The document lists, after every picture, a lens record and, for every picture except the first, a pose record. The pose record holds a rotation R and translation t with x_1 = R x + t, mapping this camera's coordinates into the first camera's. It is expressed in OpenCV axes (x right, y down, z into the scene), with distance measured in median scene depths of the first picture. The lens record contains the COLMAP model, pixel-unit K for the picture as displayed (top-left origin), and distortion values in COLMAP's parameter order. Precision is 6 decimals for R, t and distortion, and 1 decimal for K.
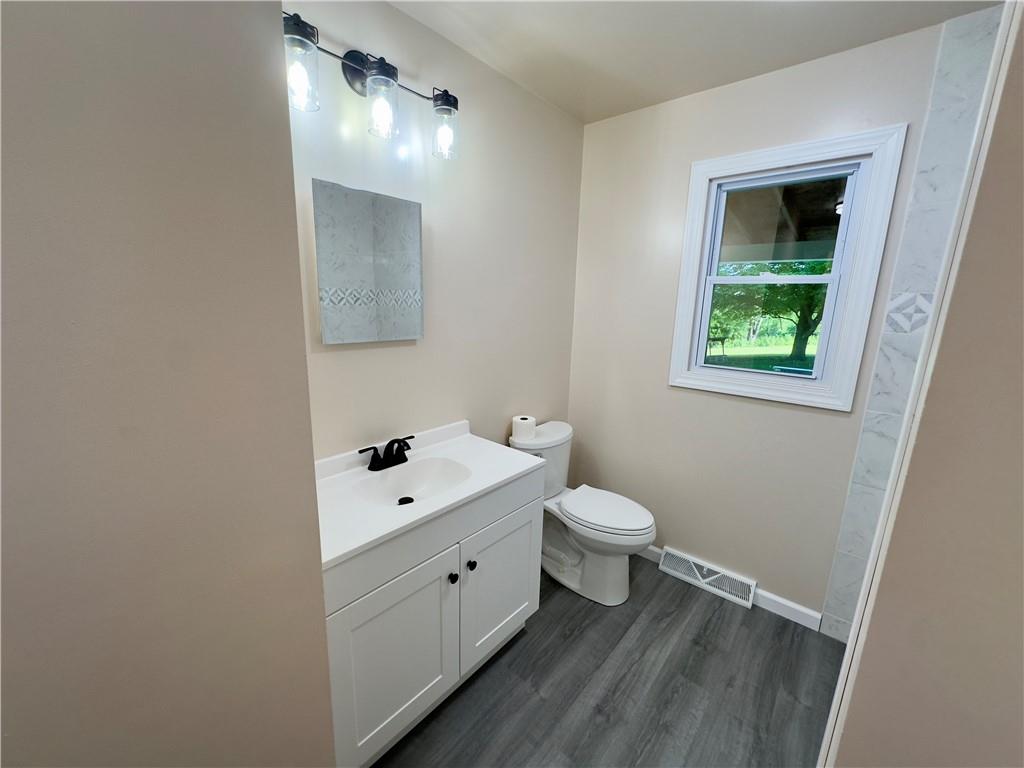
lens RADIAL K [[406.4, 0, 510.7], [0, 406.4, 386.2], [0, 0, 1]] dist [-0.002068, -0.000085]
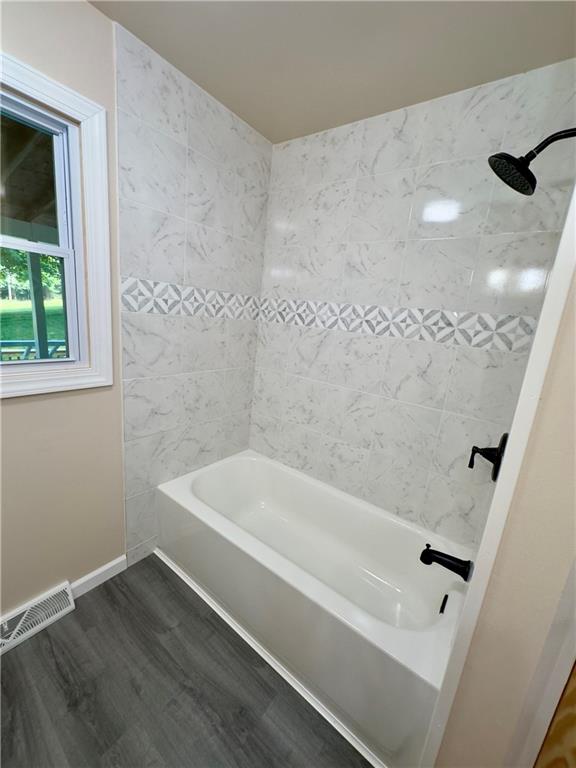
lens RADIAL K [[304.8, 0, 287.1], [0, 304.8, 383.9], [0, 0, 1]] dist [-0.002068, -0.000085]
pose [[-0.069341, -0.252706, 0.965055, 0.003185], [0.109700, 0.959586, 0.259155, -0.105725], [-0.991543, 0.123836, -0.038816, 0.583649]]
